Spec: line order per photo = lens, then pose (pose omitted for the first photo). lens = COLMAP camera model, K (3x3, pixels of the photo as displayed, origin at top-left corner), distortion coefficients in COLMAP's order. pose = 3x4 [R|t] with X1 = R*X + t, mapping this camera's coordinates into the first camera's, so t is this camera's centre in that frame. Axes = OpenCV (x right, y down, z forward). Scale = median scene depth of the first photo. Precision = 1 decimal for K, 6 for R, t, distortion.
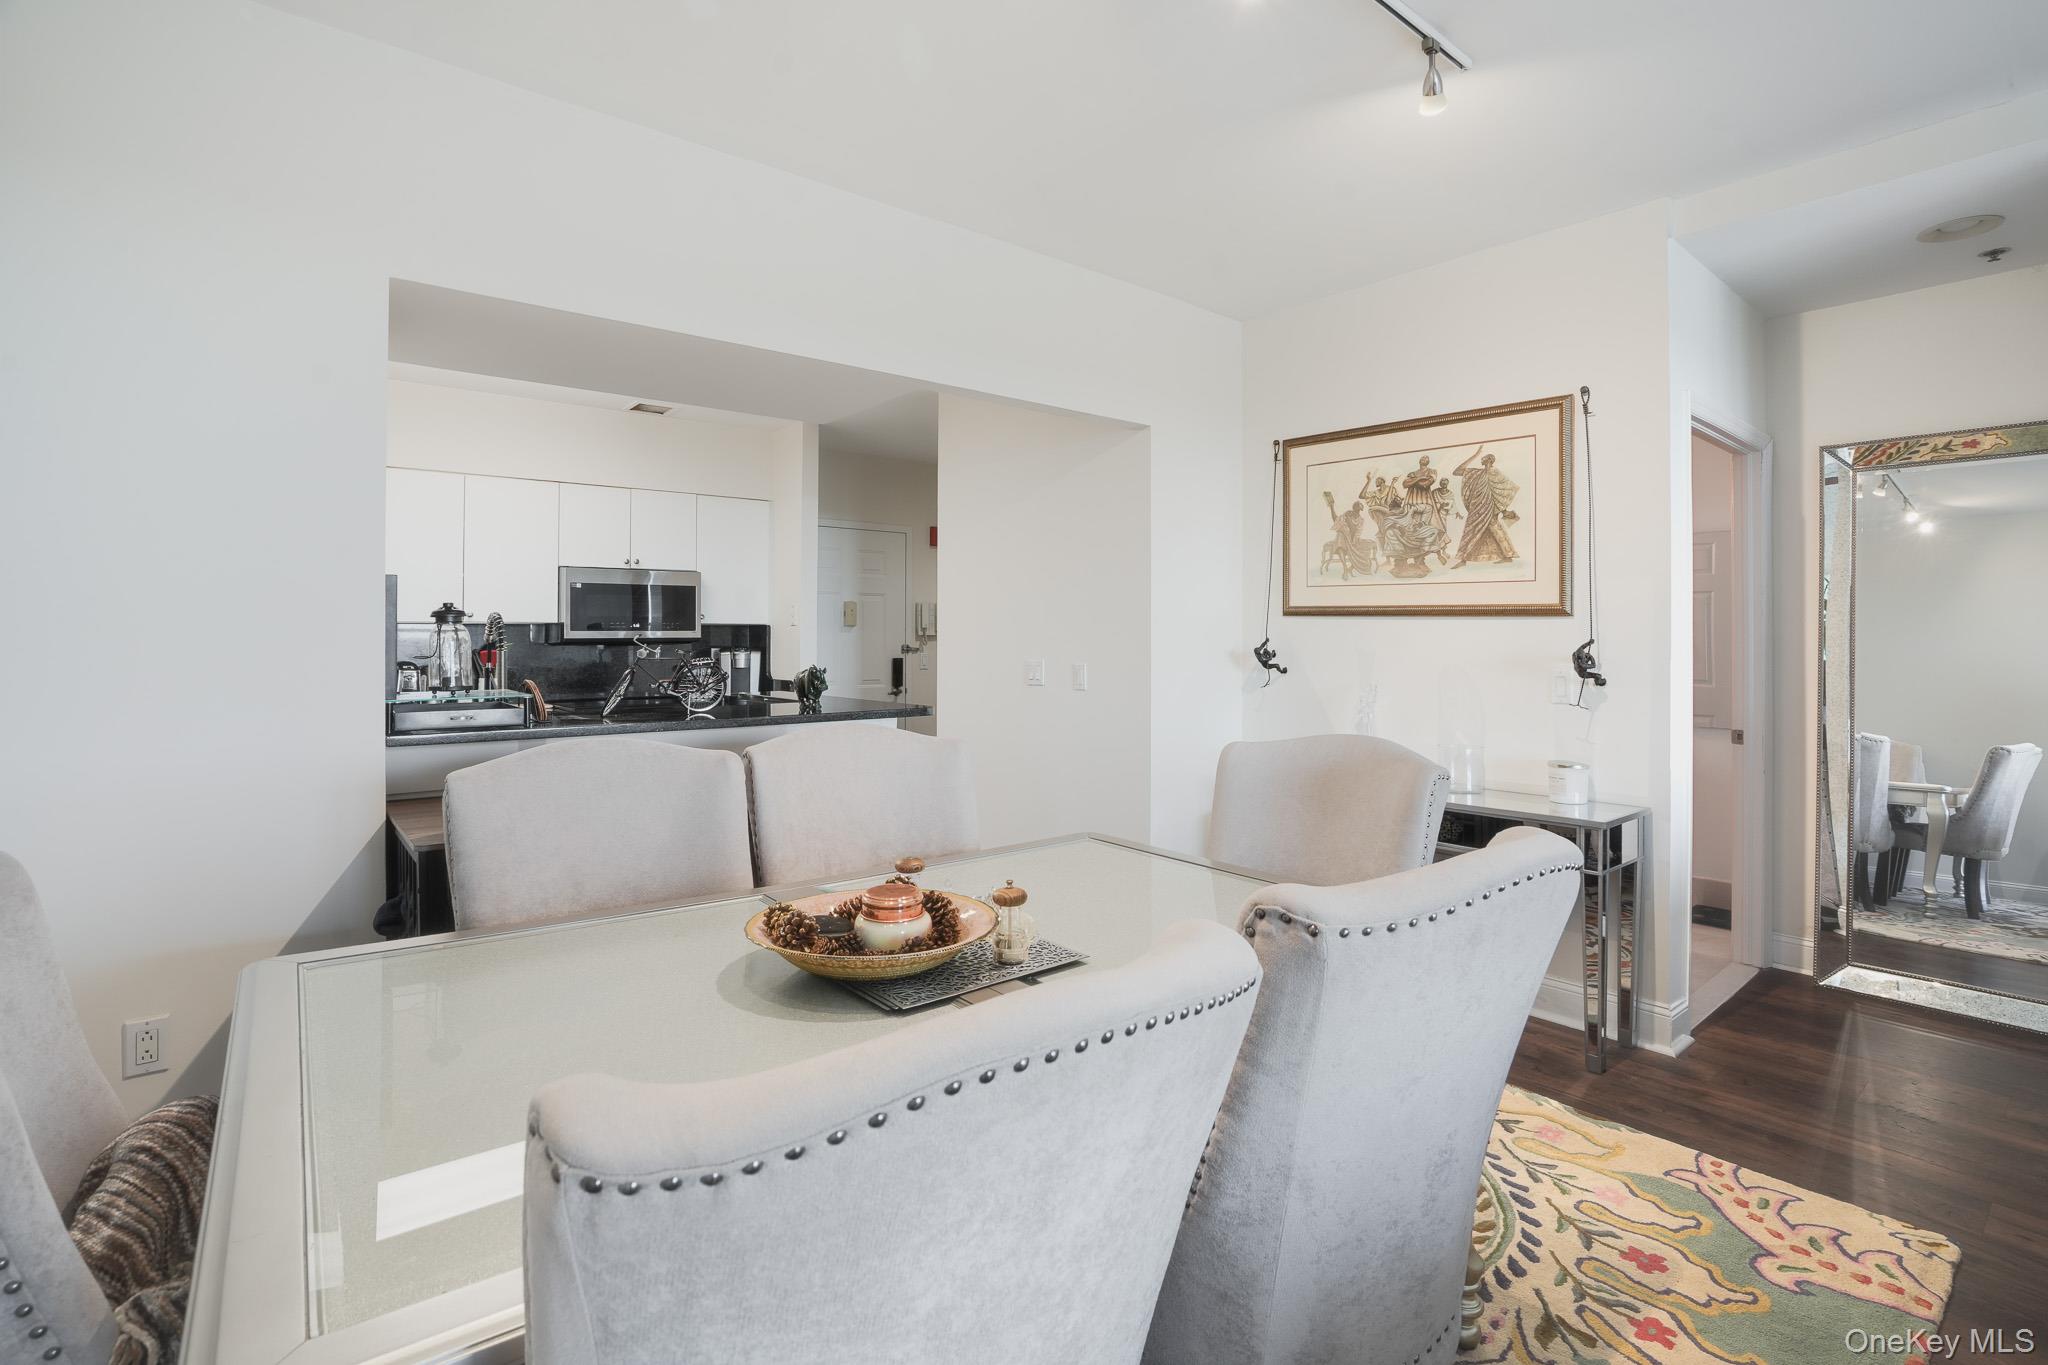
lens RADIAL K [[964.1, 0, 1026.2], [0, 964.1, 638.5], [0, 0, 1]] dist [-0.054746, 0.019710]
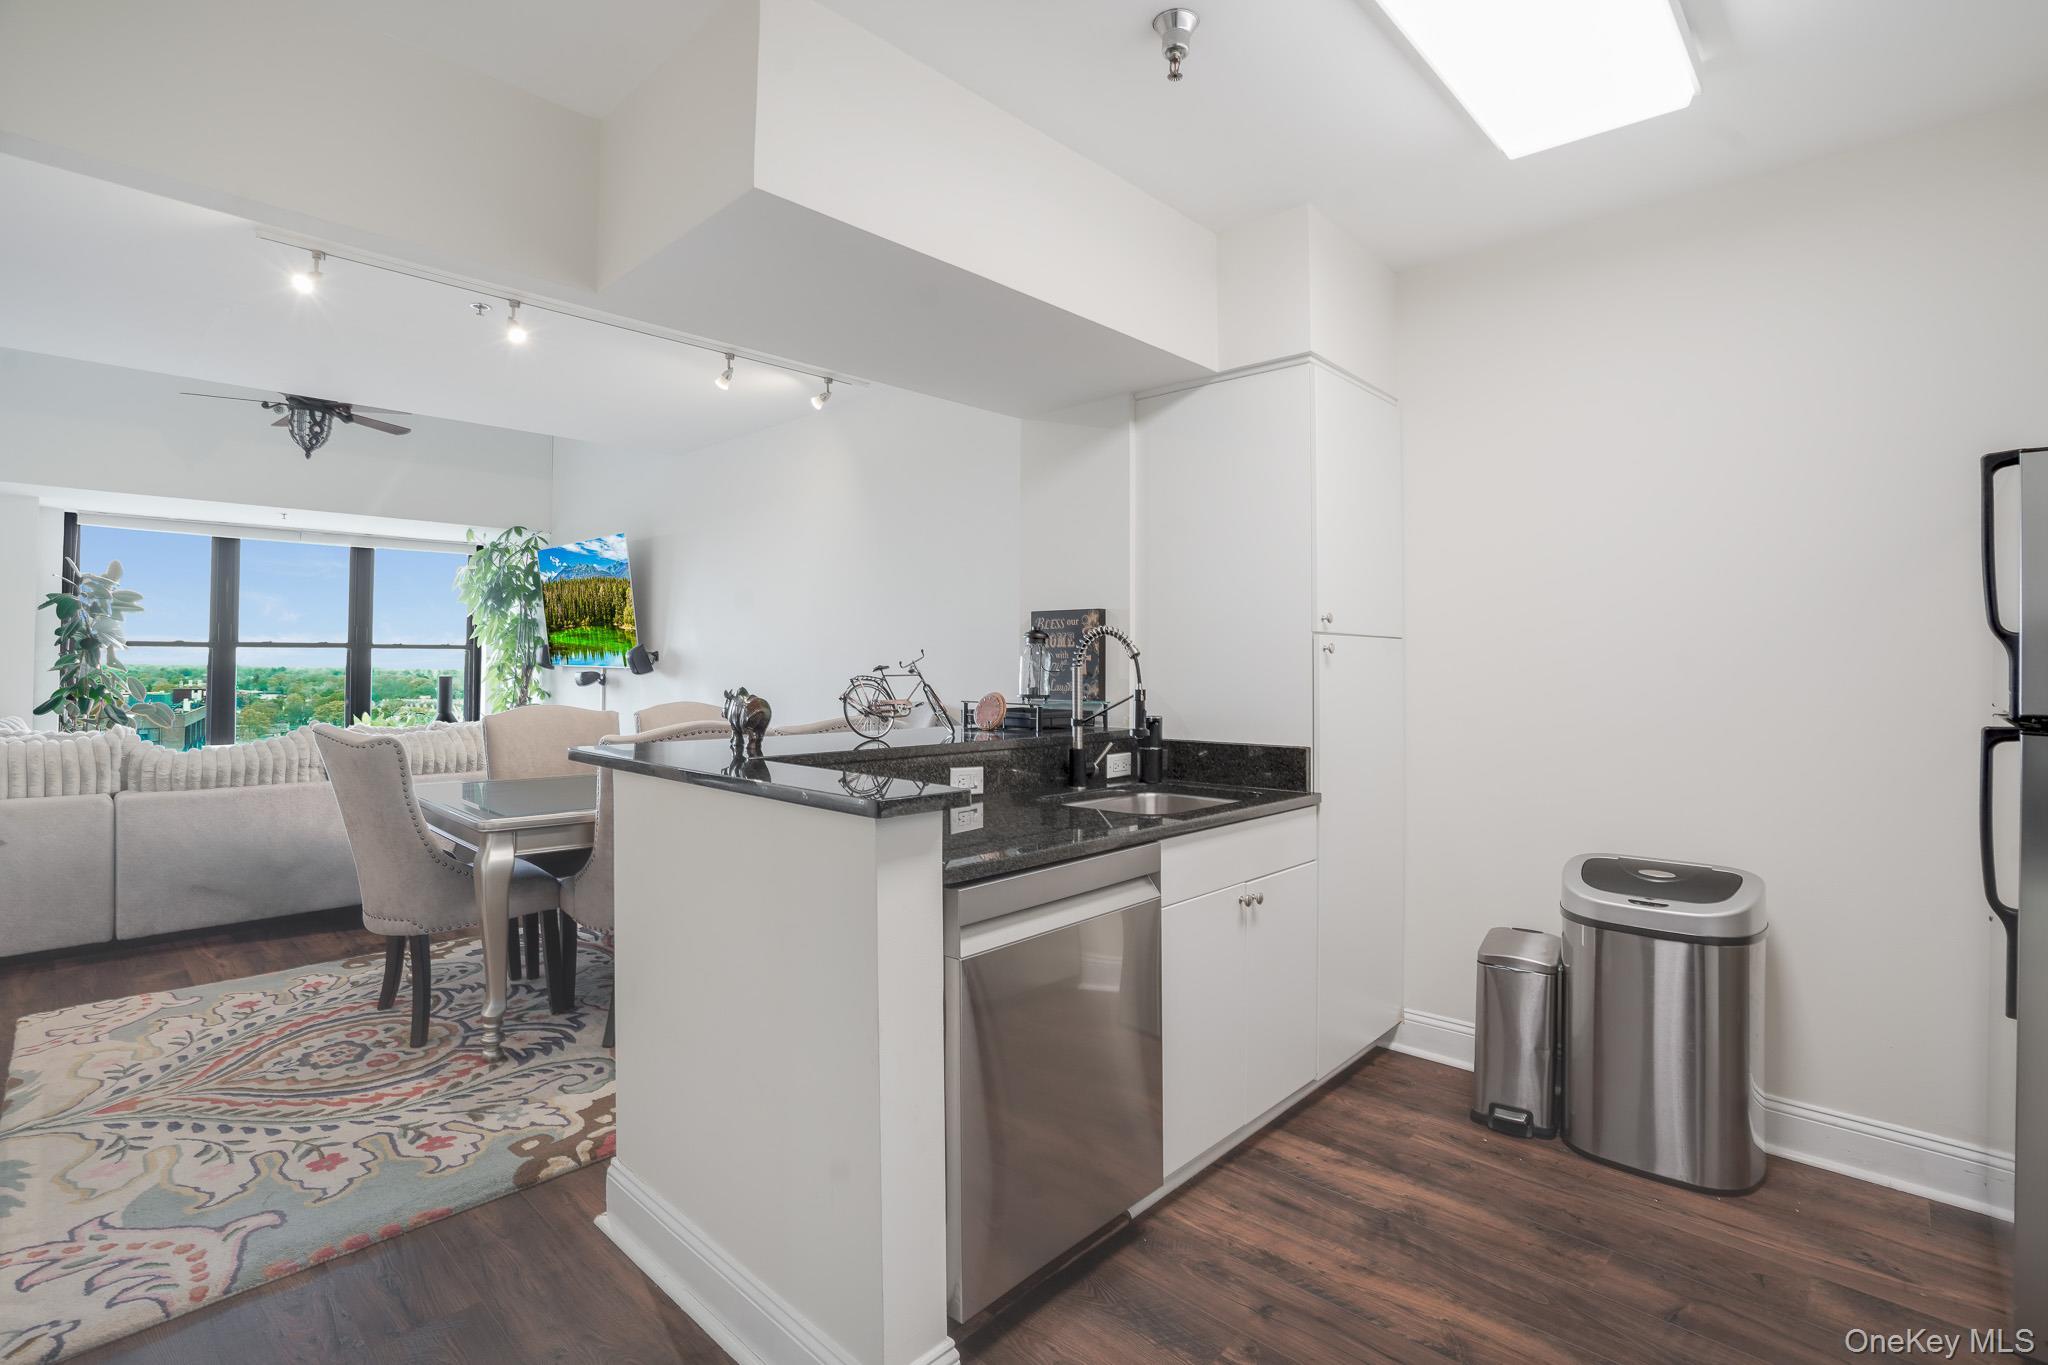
lens RADIAL K [[964.1, 0, 1026.2], [0, 964.1, 638.5], [0, 0, 1]] dist [-0.054746, 0.019710]
pose [[-0.992412, -0.006786, -0.122773, -0.270260], [-0.004134, 0.999753, -0.021843, 0.003918], [0.122891, -0.021170, -0.992194, 1.381489]]
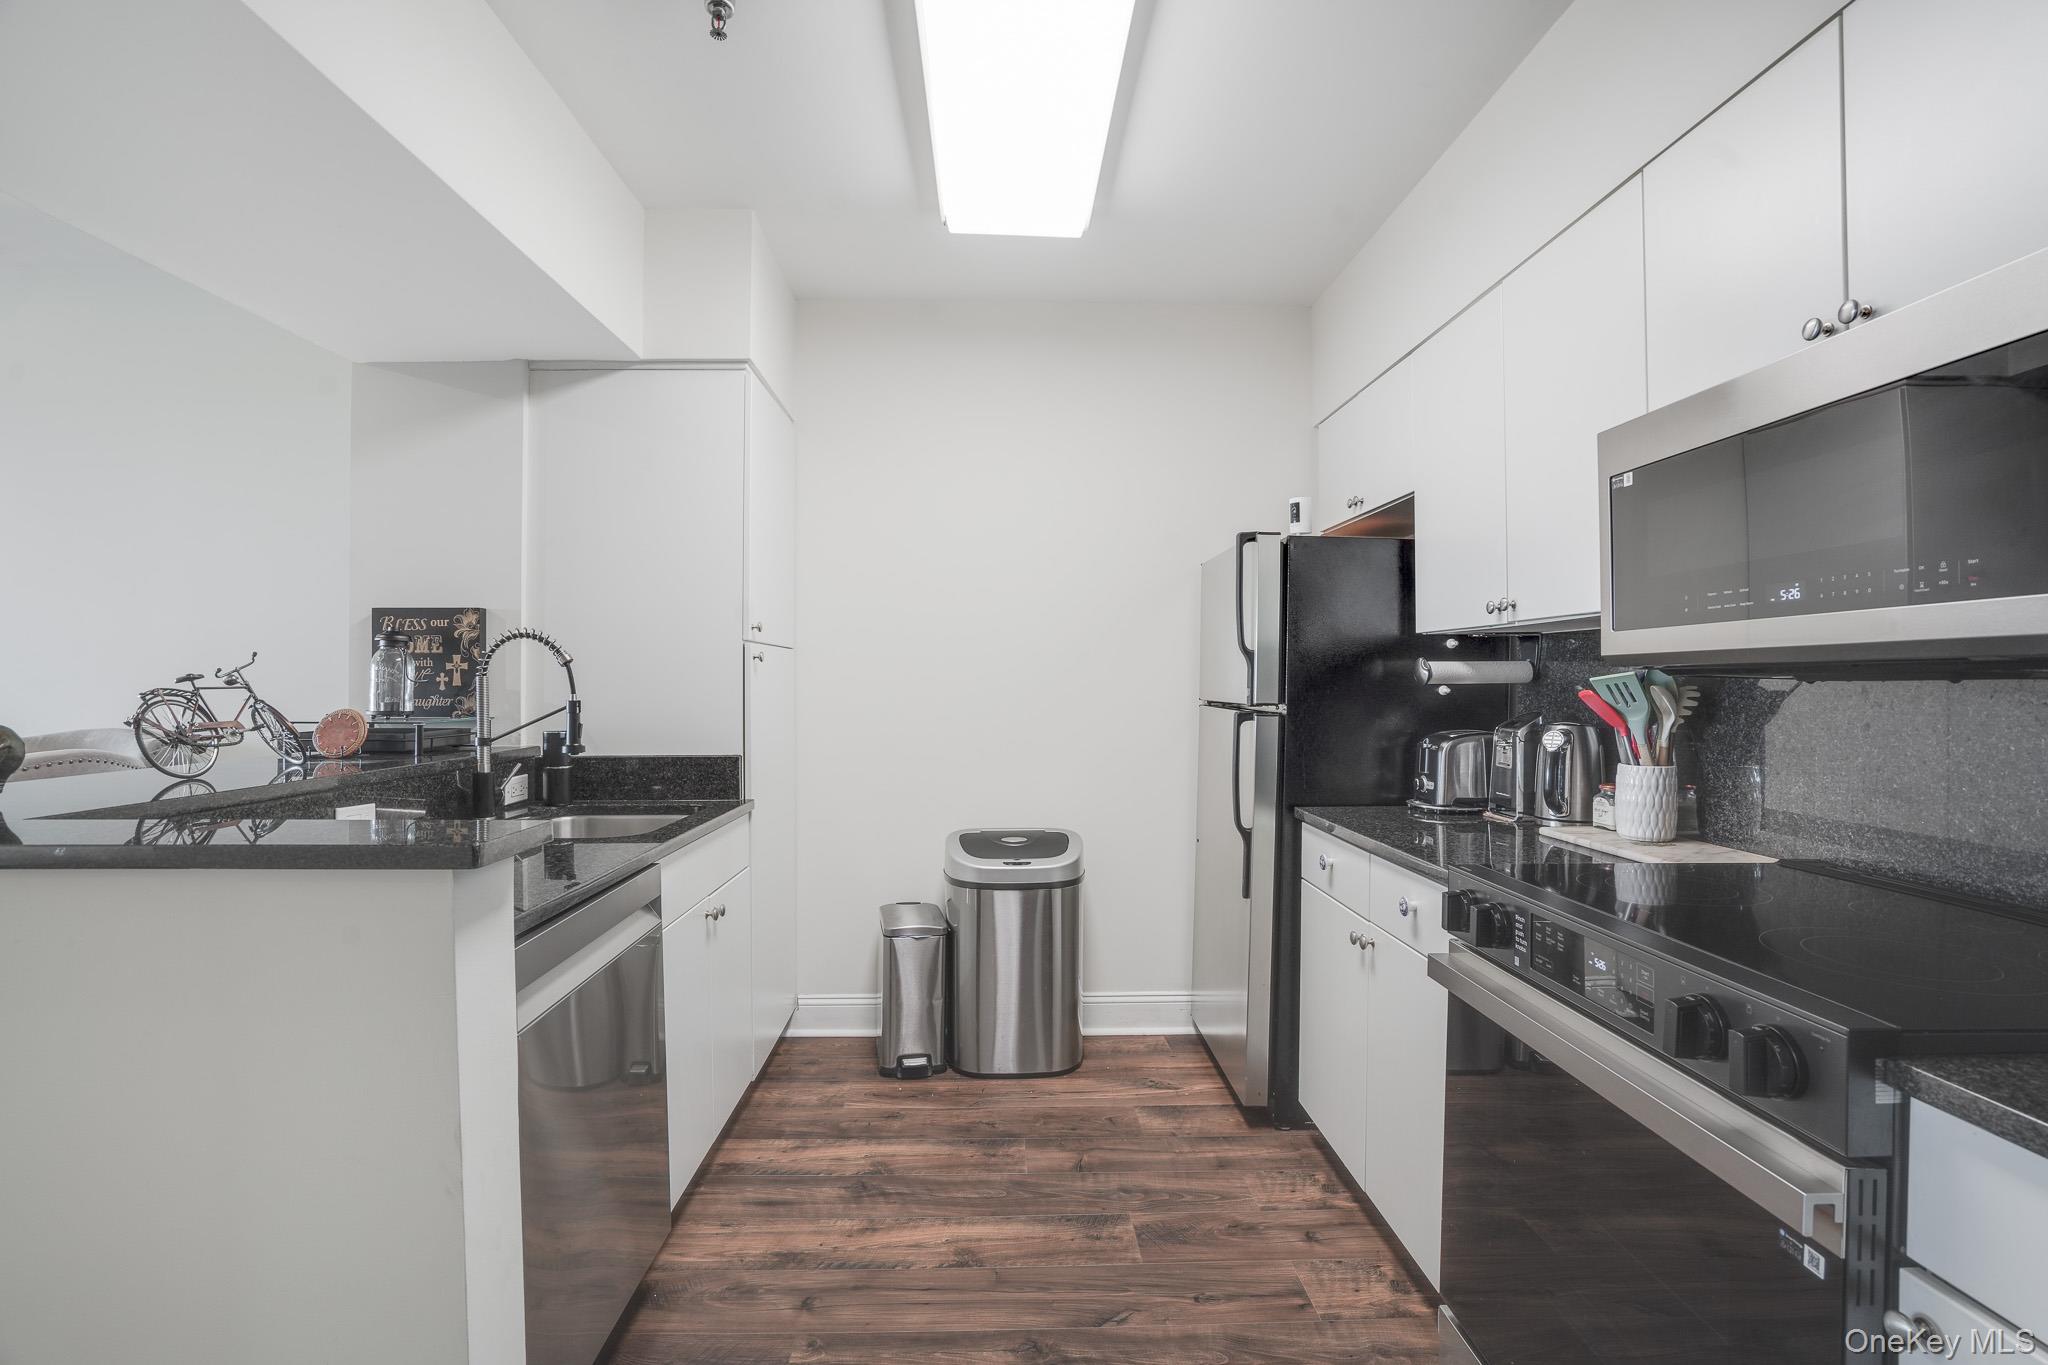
lens RADIAL K [[943.8, 0, 1024.0], [0, 943.8, 682.5], [0, 0, 1]] dist [-0.054927, 0.022486]
pose [[-0.612950, 0.002176, -0.790119, -0.151737], [-0.002192, 0.999988, 0.004455, 0.009841], [0.790118, 0.004463, -0.612938, 1.301178]]
